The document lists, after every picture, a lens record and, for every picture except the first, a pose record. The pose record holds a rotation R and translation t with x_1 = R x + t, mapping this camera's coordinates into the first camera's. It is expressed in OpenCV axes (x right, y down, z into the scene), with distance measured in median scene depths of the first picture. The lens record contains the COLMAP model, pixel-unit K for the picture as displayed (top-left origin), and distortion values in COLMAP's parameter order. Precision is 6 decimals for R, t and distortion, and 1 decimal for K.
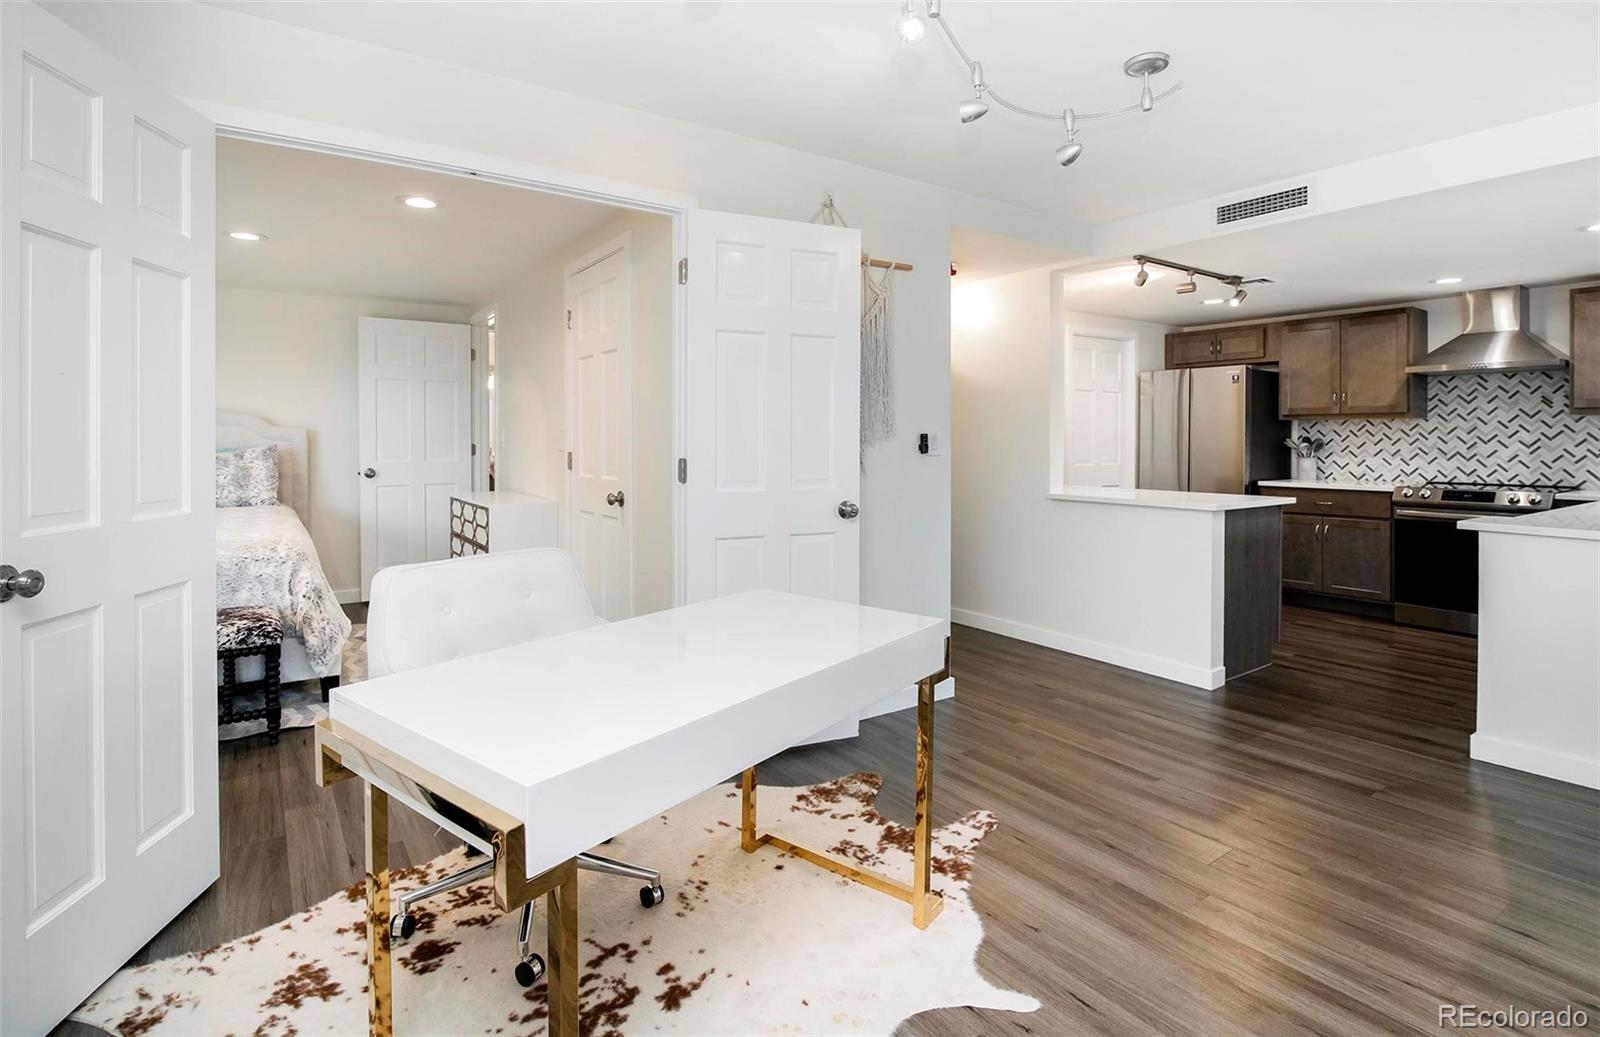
lens RADIAL K [[797.3, 0, 805.5], [0, 797.3, 451.9], [0, 0, 1]] dist [-0.010088, -0.000526]
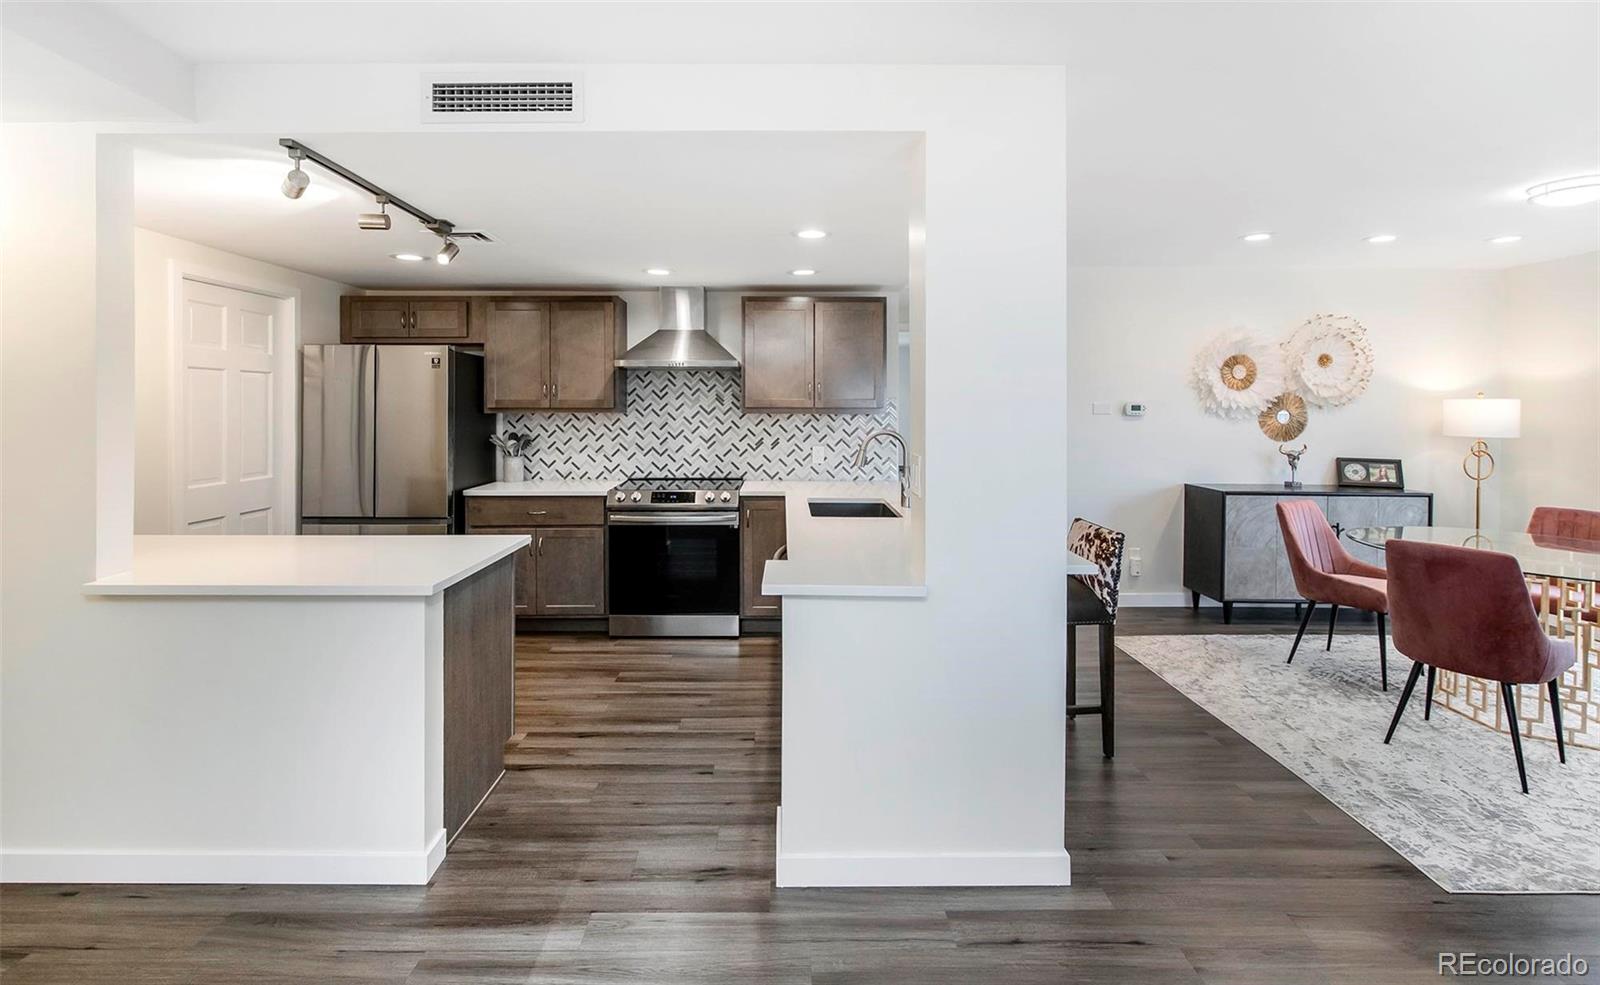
lens RADIAL K [[754.8, 0, 781.1], [0, 754.8, 413.1], [0, 0, 1]] dist [-0.000526, -0.000634]
pose [[0.578438, -0.004442, 0.815714, 0.142449], [0.013159, 0.999906, -0.003886, -0.037609], [-0.815620, 0.012982, 0.578442, 0.318584]]
